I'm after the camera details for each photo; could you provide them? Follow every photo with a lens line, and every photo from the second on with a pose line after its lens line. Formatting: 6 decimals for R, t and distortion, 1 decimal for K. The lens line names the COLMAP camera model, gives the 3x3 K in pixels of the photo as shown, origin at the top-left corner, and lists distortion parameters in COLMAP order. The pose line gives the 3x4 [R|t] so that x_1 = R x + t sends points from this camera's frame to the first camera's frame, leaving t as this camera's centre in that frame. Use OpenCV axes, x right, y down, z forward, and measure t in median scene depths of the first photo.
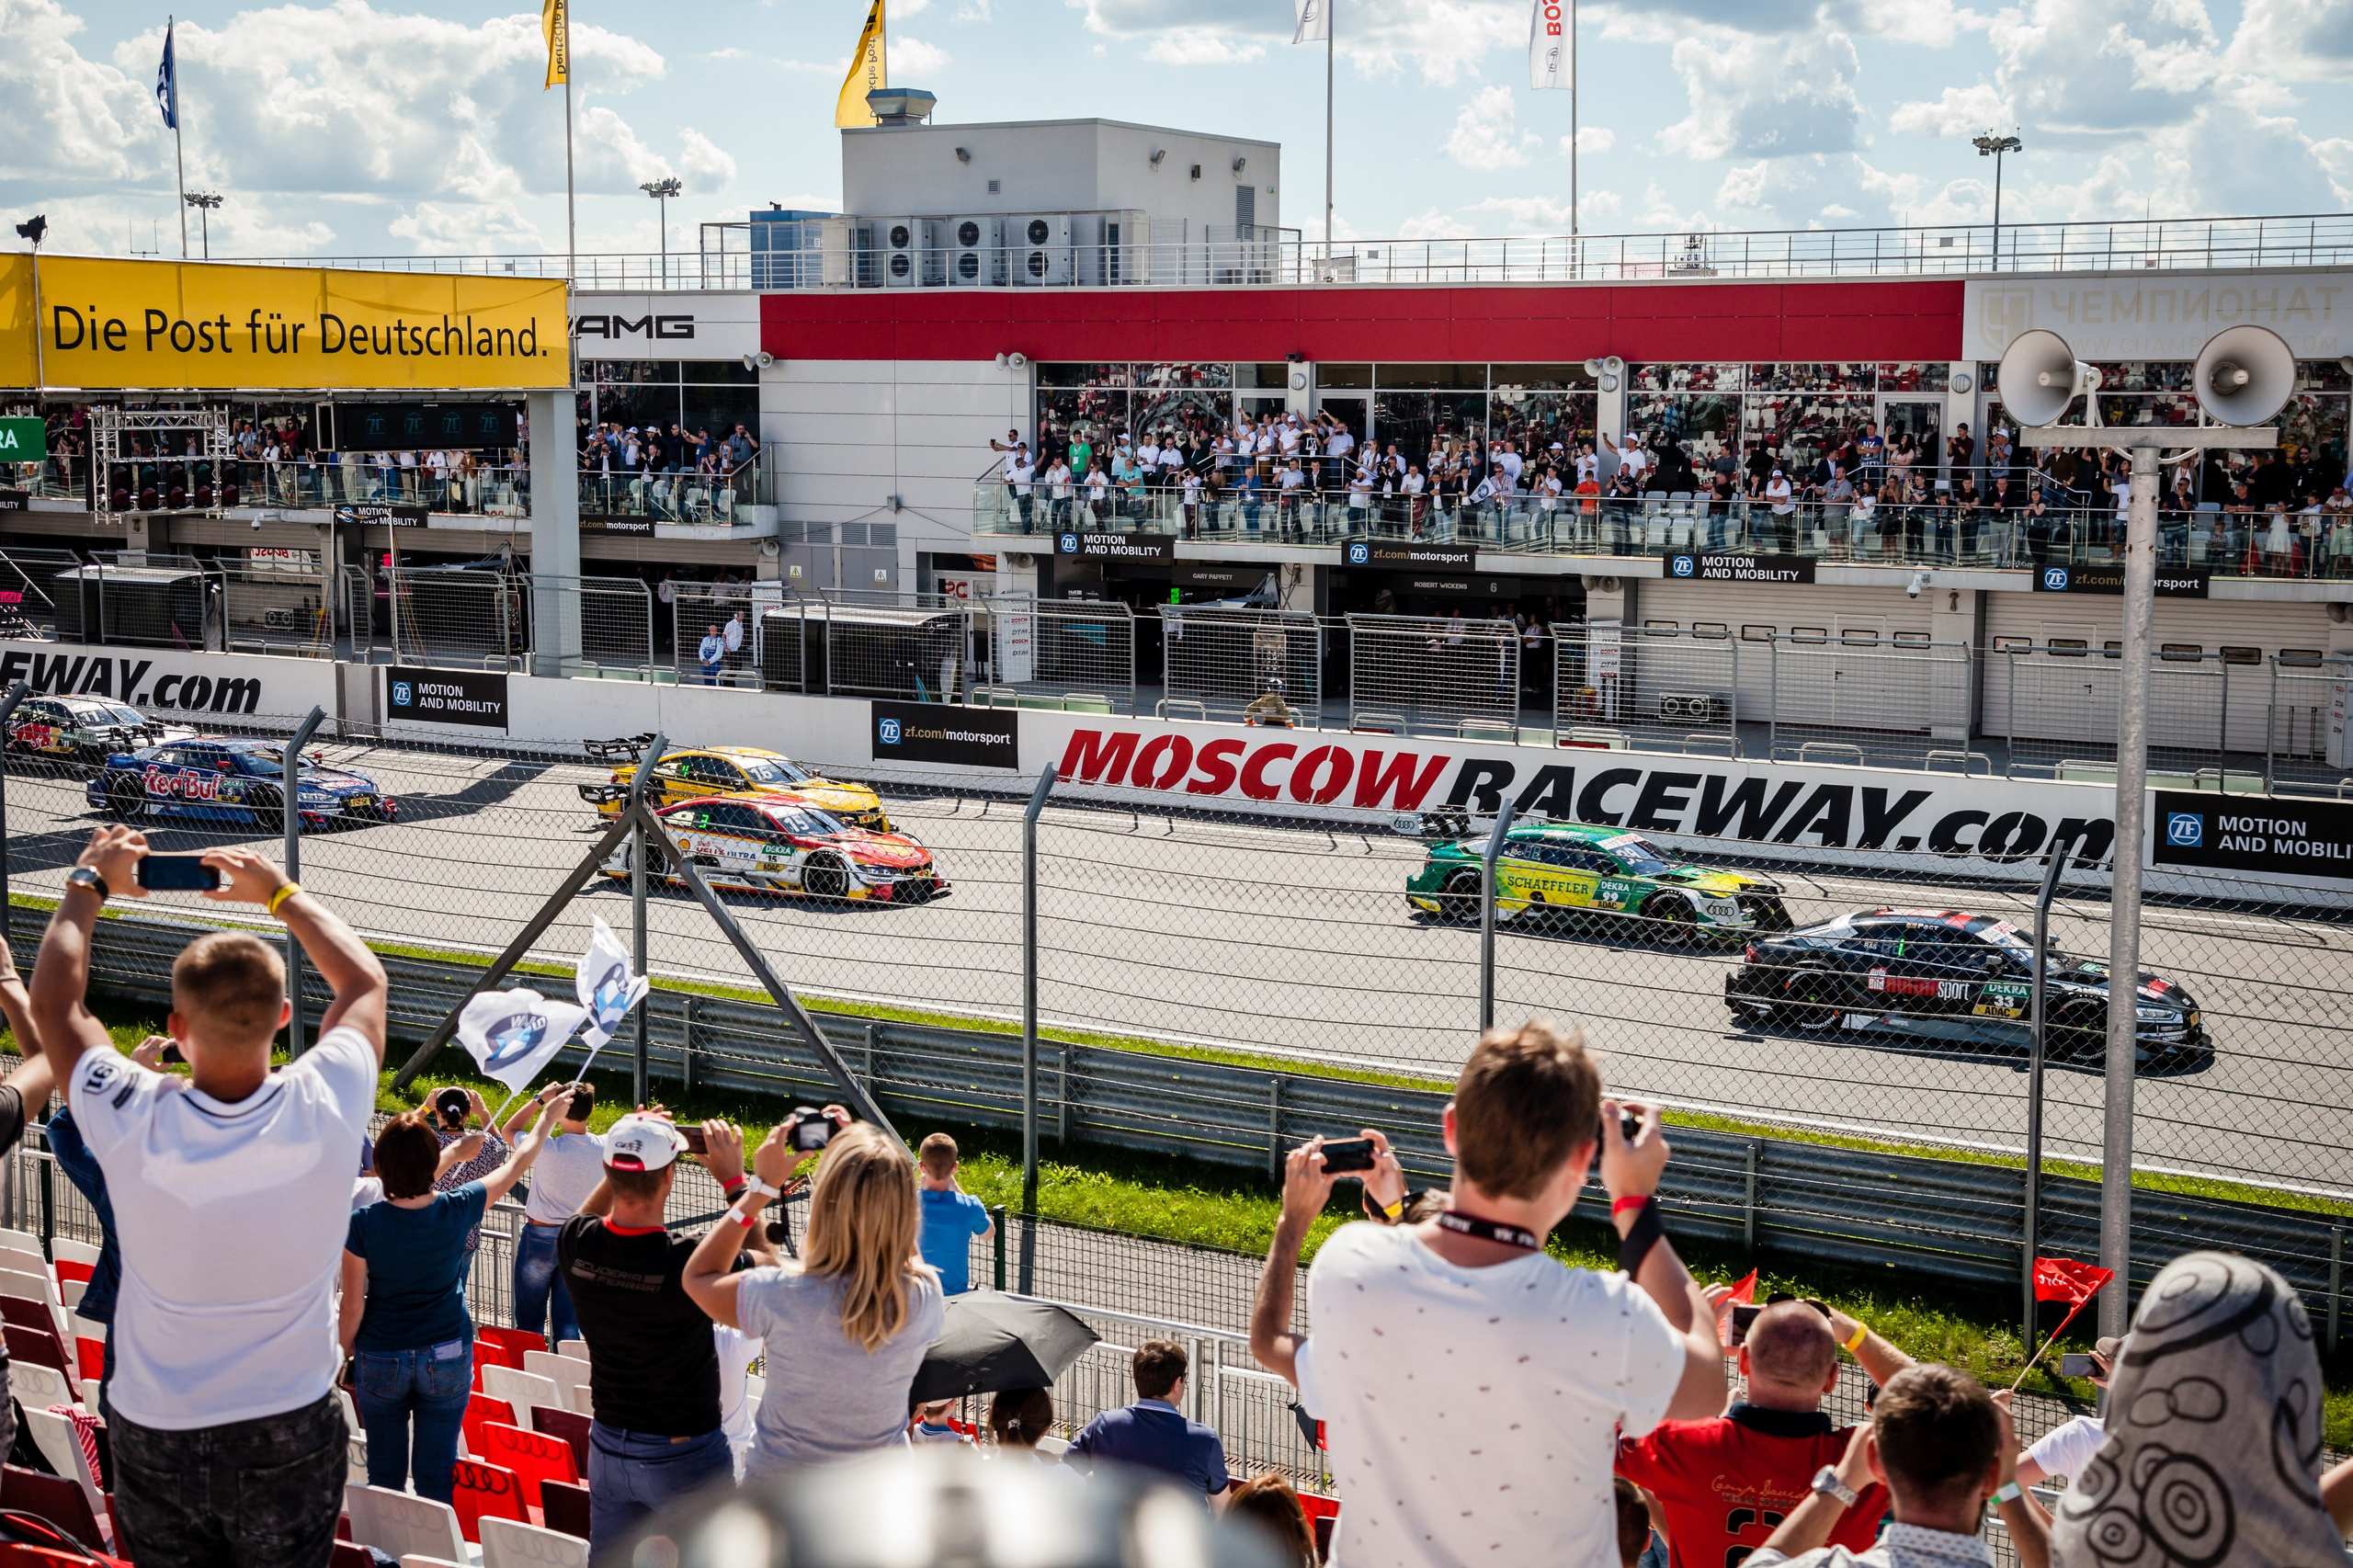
lens RADIAL K [[3124.7, 0, 1146.2], [0, 3124.7, 746.0], [0, 0, 1]] dist [0.101775, 0.000000]
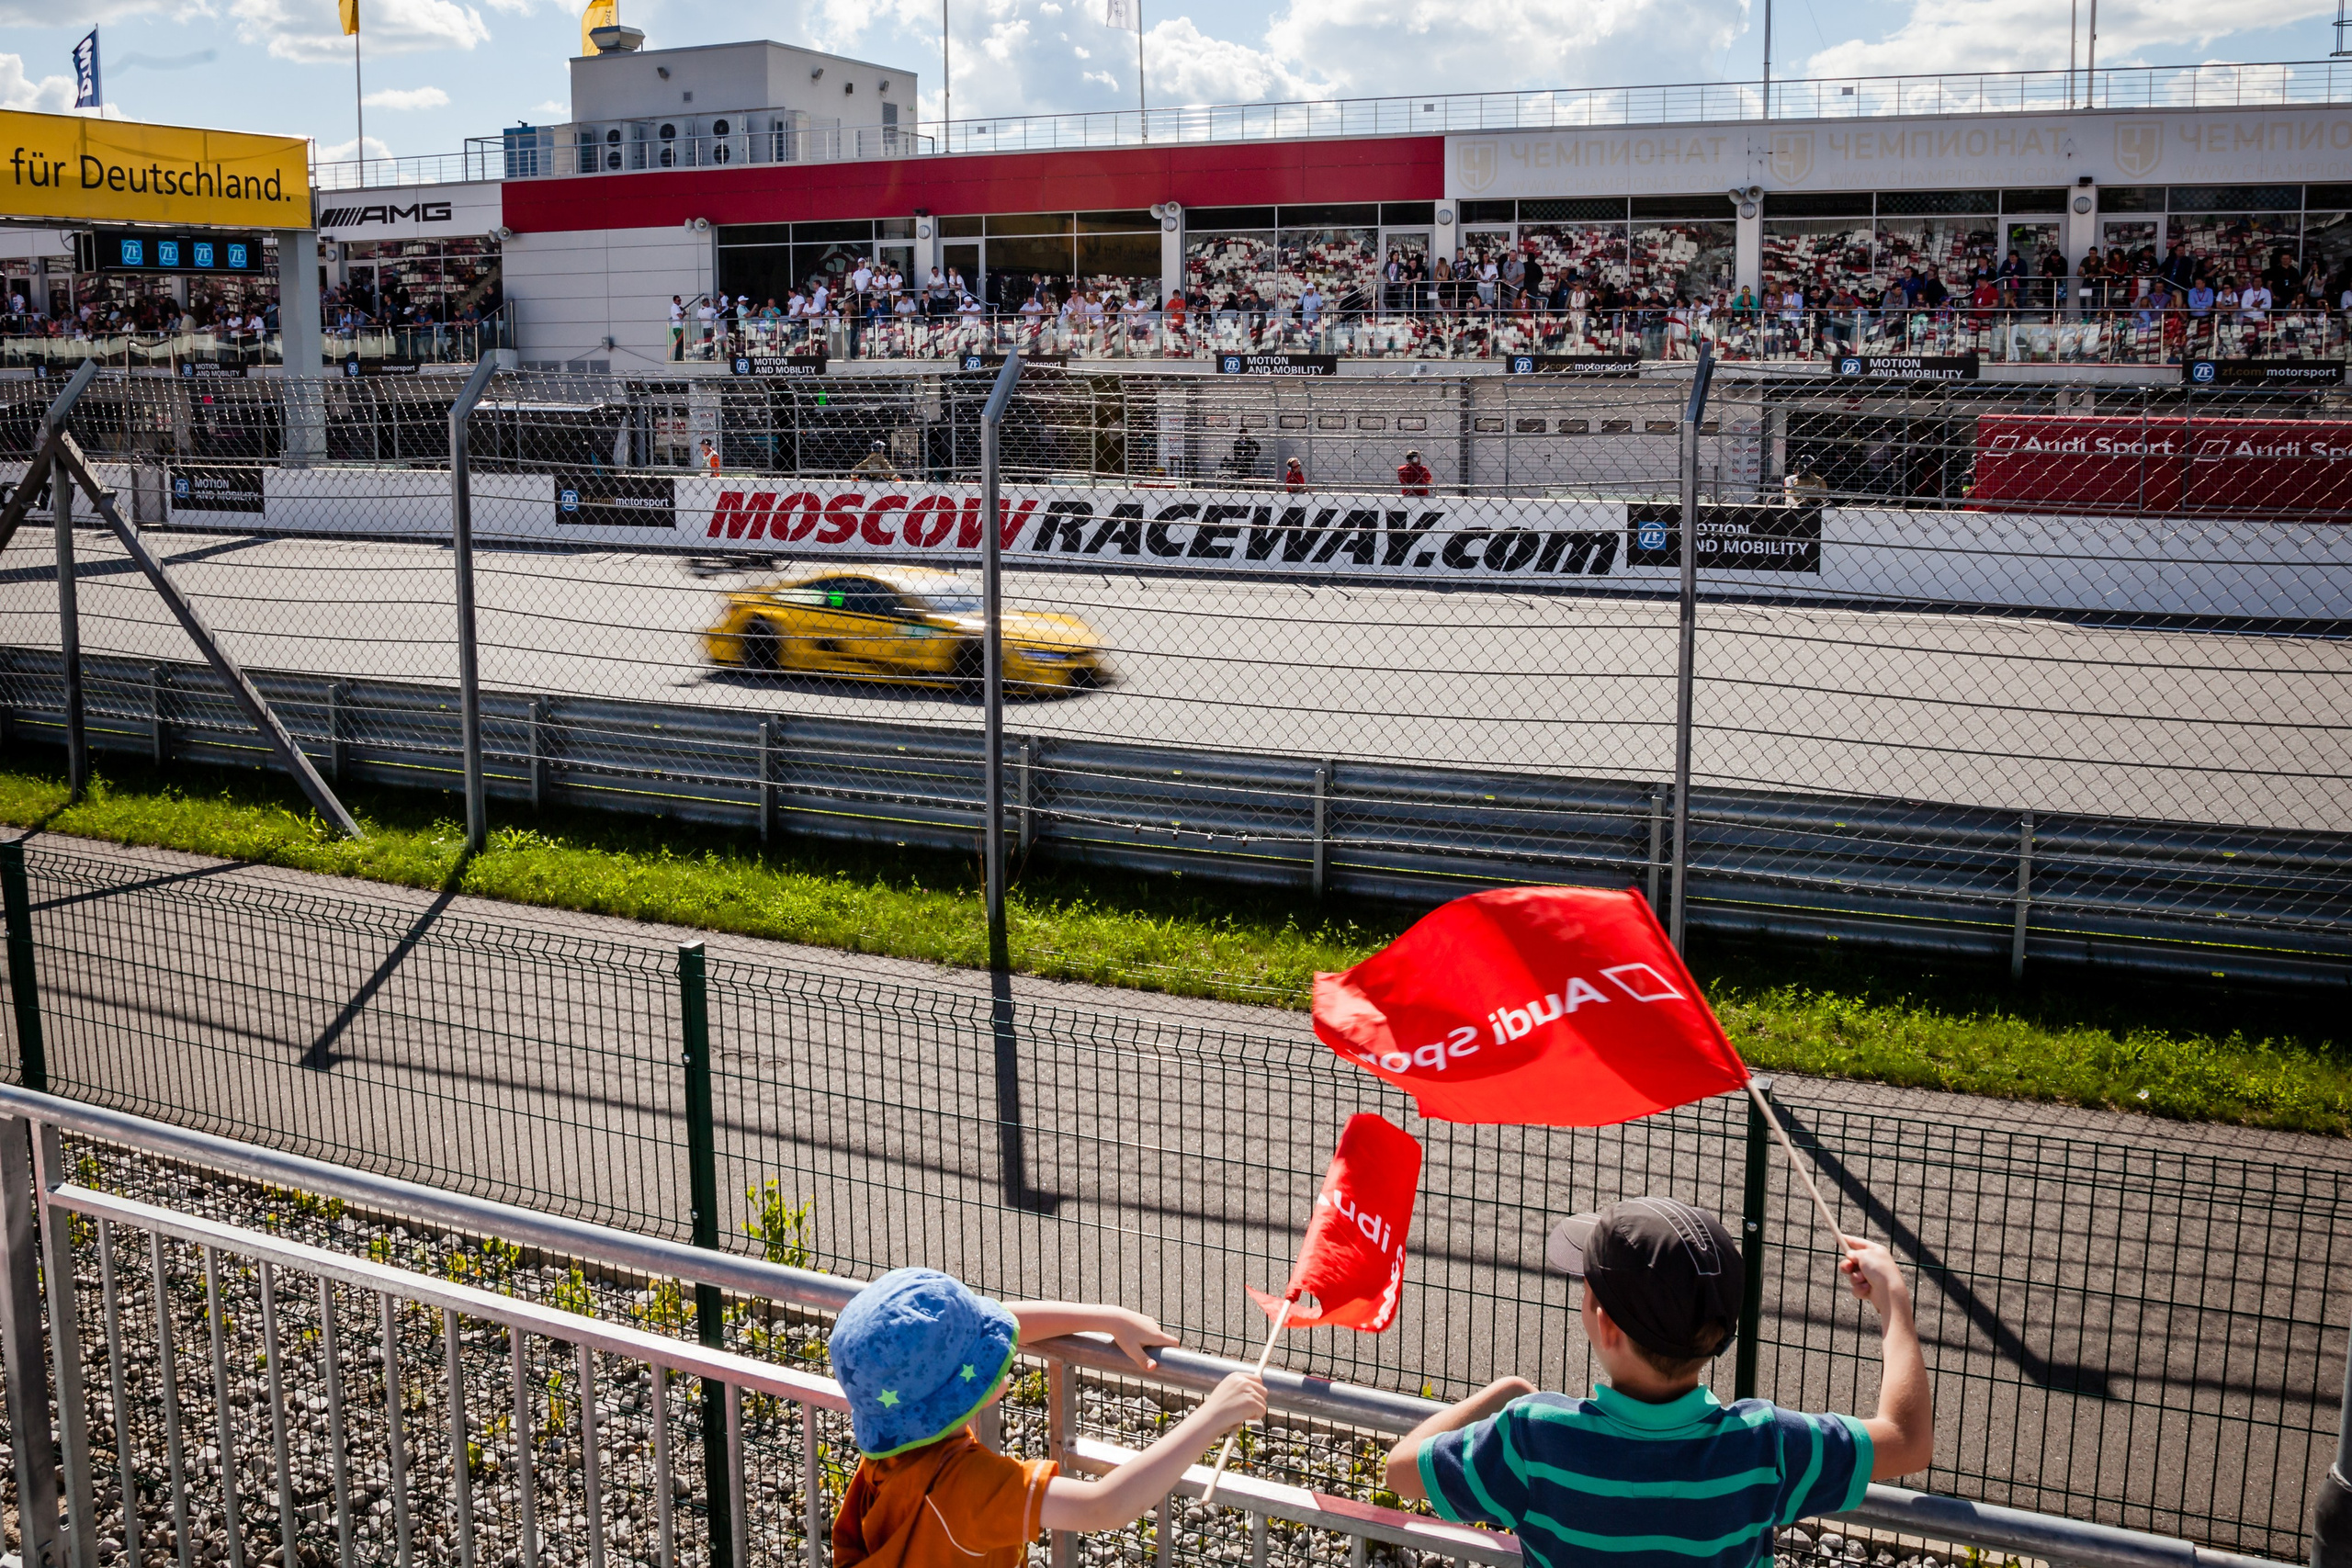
lens RADIAL K [[2135.5, 0, 1108.0], [0, 2135.5, 566.6], [0, 0, 1]] dist [-0.102066, 0.000000]
pose [[0.993725, -0.019479, 0.110143, 0.033384], [0.020520, 0.999755, -0.008324, 0.033247], [-0.109954, 0.010532, 0.993881, 0.198113]]
